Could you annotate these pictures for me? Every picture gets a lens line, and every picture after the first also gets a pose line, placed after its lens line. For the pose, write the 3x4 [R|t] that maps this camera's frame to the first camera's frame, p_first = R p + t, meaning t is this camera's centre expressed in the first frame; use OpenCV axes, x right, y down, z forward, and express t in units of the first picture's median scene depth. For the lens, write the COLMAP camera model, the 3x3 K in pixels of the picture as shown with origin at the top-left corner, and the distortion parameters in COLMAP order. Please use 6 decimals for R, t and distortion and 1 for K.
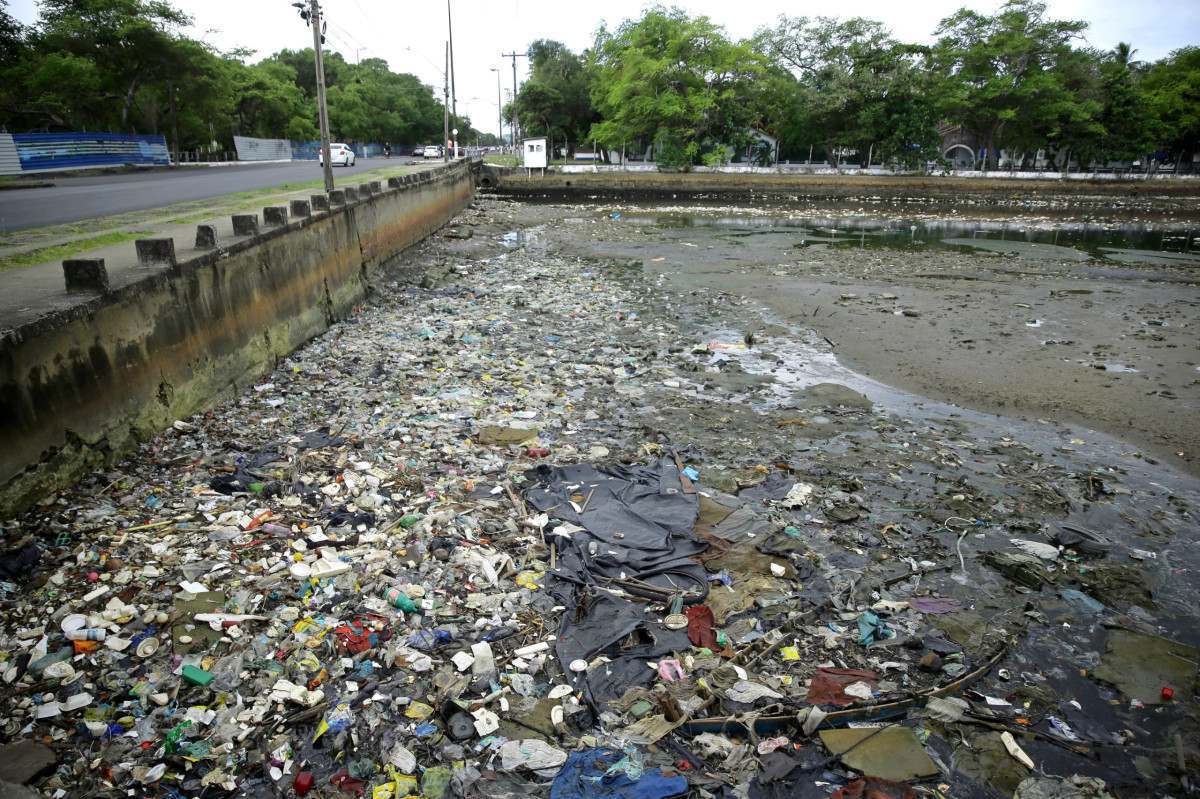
lens RADIAL K [[838.2, 0, 603.4], [0, 838.2, 409.8], [0, 0, 1]] dist [-0.106231, 0.093152]
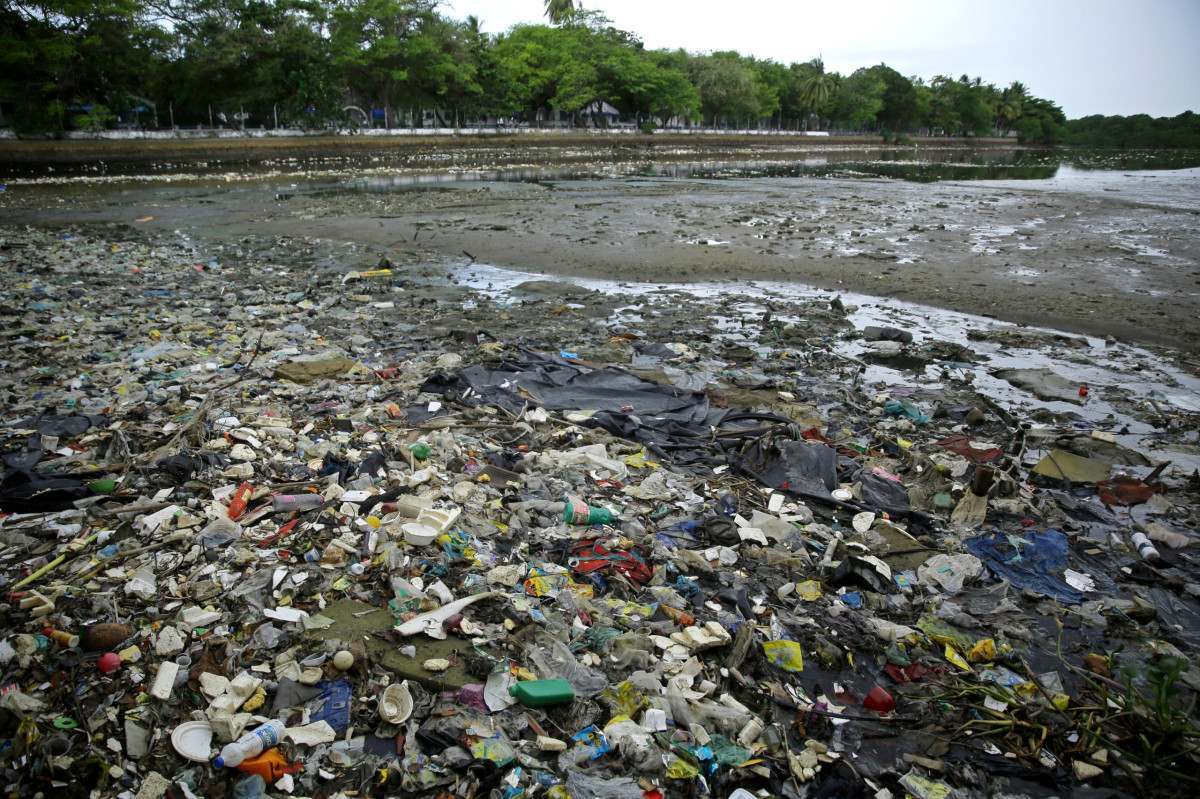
lens RADIAL K [[838.2, 0, 603.4], [0, 838.2, 409.8], [0, 0, 1]] dist [-0.106231, 0.093152]
pose [[0.728763, -0.220067, 0.648440, -0.089692], [0.208722, 0.973278, 0.095733, 0.010510], [-0.652181, 0.065577, 0.755222, 0.060265]]
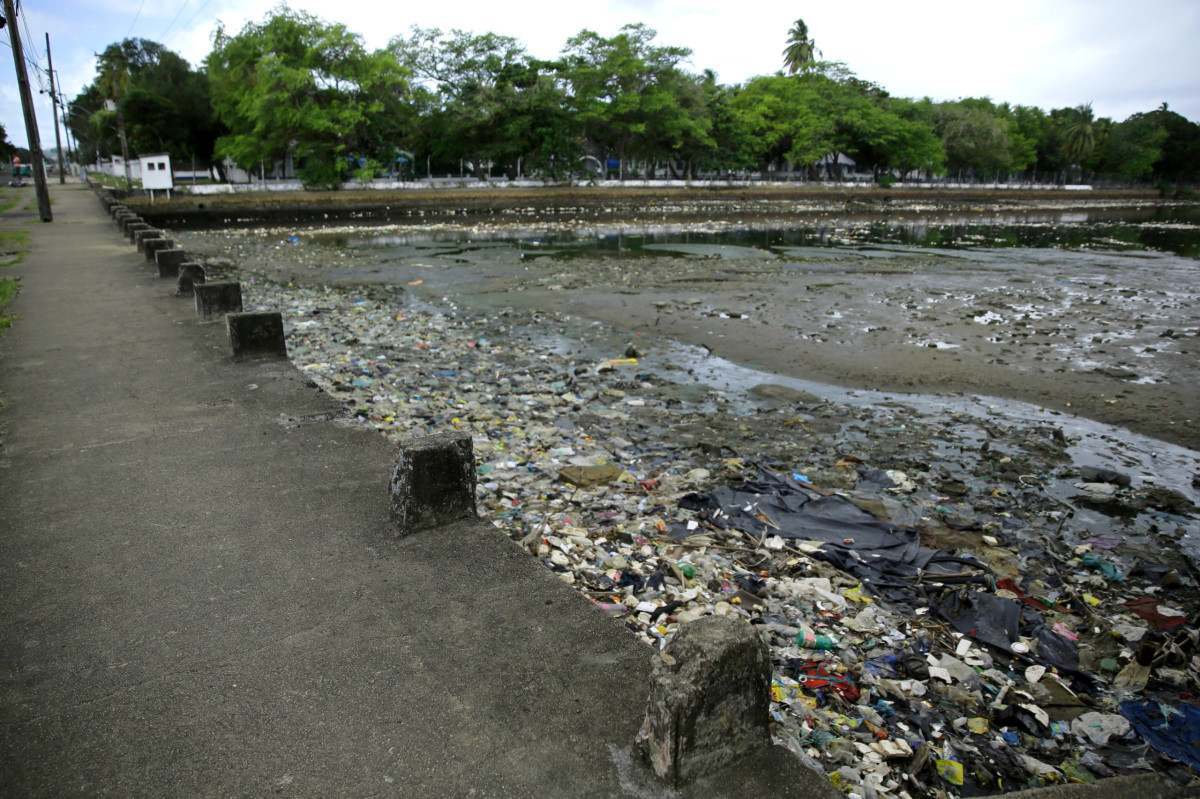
lens RADIAL K [[882.6, 0, 590.5], [0, 882.6, 401.1], [0, 0, 1]] dist [-0.113313, 0.099258]
pose [[0.883306, -0.121772, 0.452705, -0.118343], [0.138949, 0.990288, -0.004740, -0.009791], [-0.447731, 0.067090, 0.891648, 0.027734]]
